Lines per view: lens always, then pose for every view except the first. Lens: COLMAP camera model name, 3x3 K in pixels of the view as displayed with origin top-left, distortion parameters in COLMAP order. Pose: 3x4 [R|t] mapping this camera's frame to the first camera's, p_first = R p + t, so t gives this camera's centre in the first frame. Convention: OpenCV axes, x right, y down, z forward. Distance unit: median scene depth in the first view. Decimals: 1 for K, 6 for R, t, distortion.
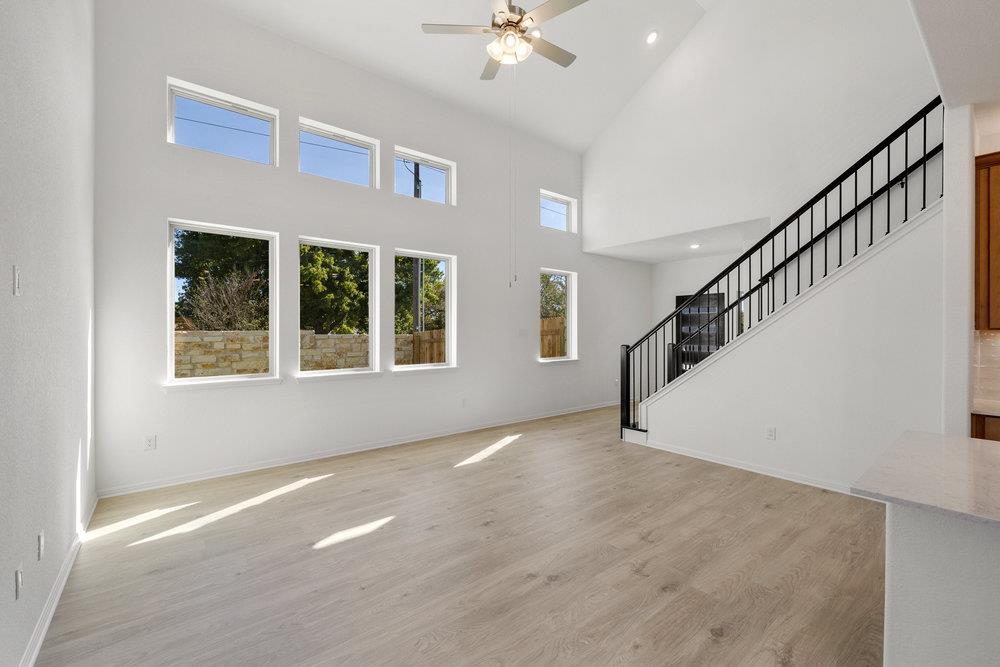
lens RADIAL K [[419.7, 0, 499.0], [0, 419.7, 331.3], [0, 0, 1]] dist [0.000461, 0.000163]
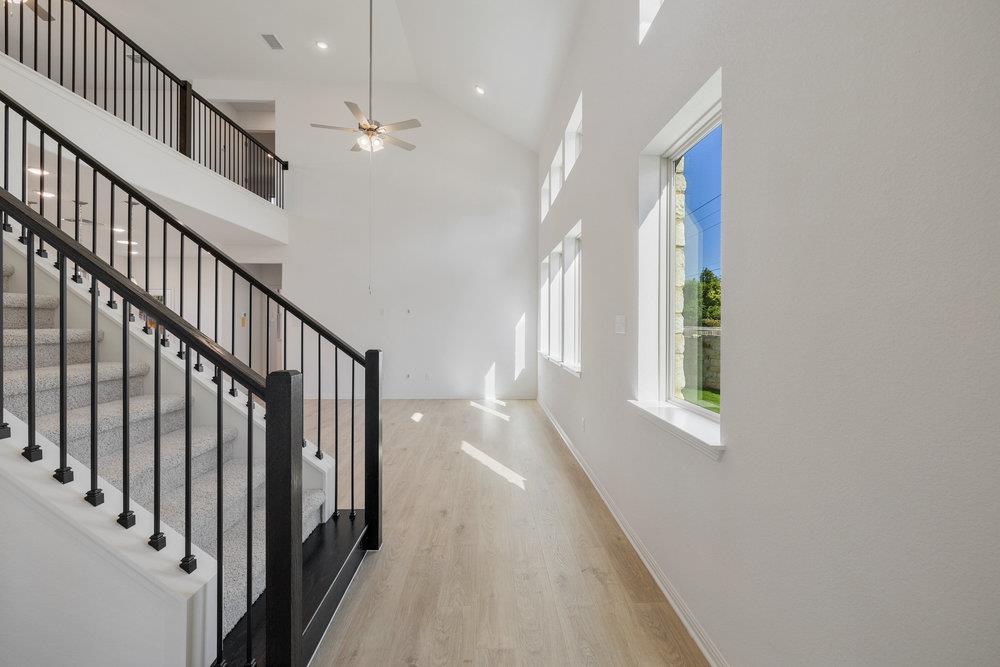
lens RADIAL K [[419.7, 0, 497.5], [0, 419.7, 324.0], [0, 0, 1]] dist [0.000461, 0.000163]
pose [[-0.601406, 0.001857, -0.798942, 0.858637], [-0.003699, 0.999980, 0.005110, -0.002957], [0.798935, 0.006029, -0.601387, 1.997753]]
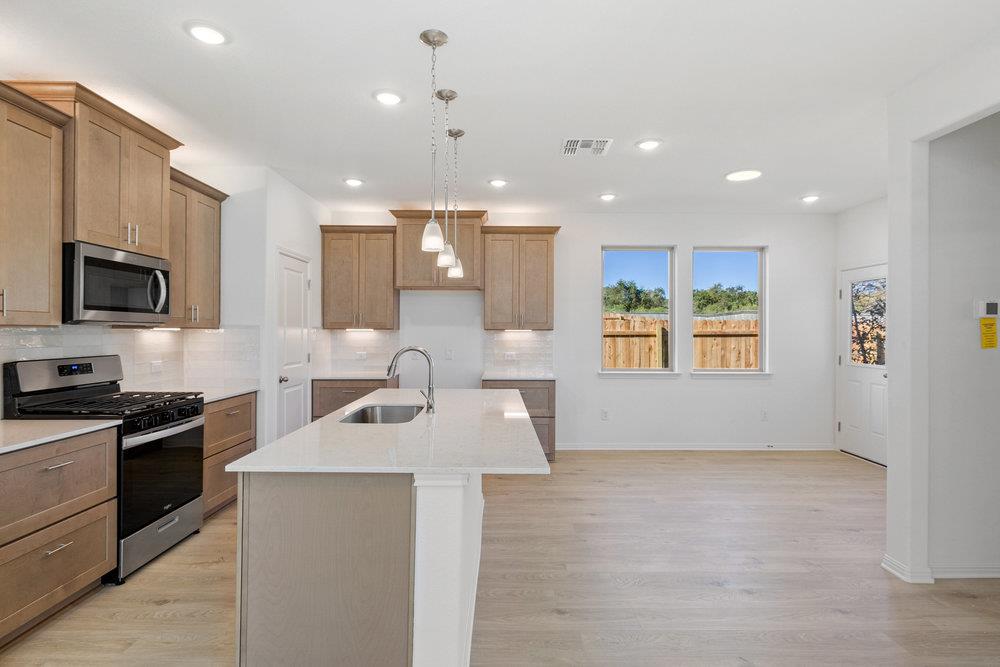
lens RADIAL K [[514.8, 0, 506.2], [0, 514.8, 330.1], [0, 0, 1]] dist [-0.000406, -0.000172]
pose [[-0.784657, -0.001278, 0.619928, 0.023318], [-0.002174, 0.999997, -0.000690, 0.000367], [-0.619926, -0.001890, -0.784658, 0.753974]]
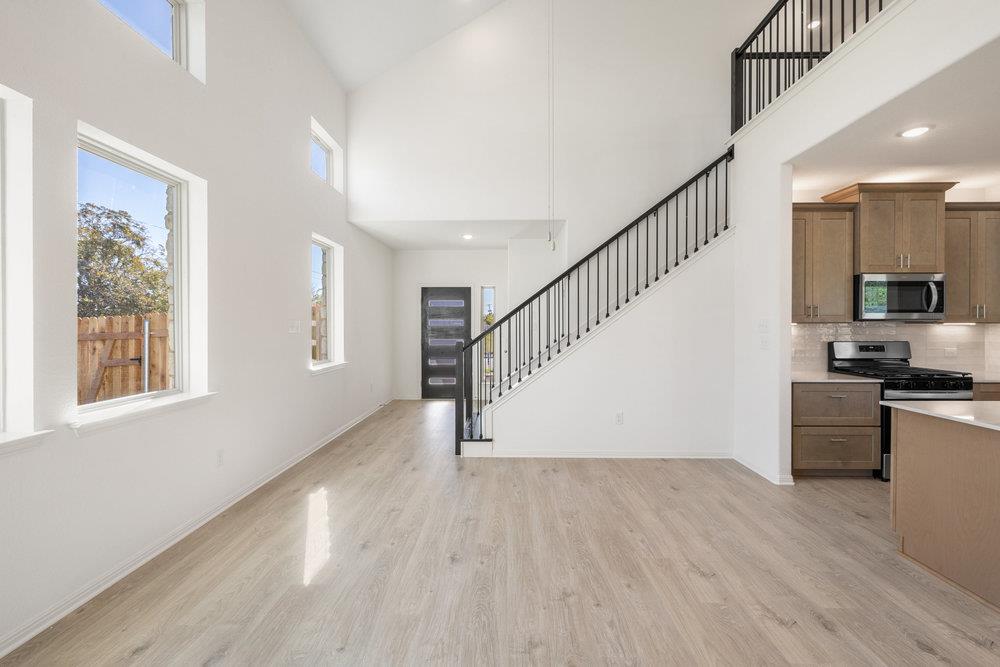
lens RADIAL K [[419.7, 0, 499.1], [0, 419.7, 324.9], [0, 0, 1]] dist [0.000461, 0.000163]
pose [[0.638956, -0.001033, 0.769243, -0.409382], [0.001537, 0.999999, 0.000066, 0.000152], [-0.769242, 0.001141, 0.638957, 0.580983]]
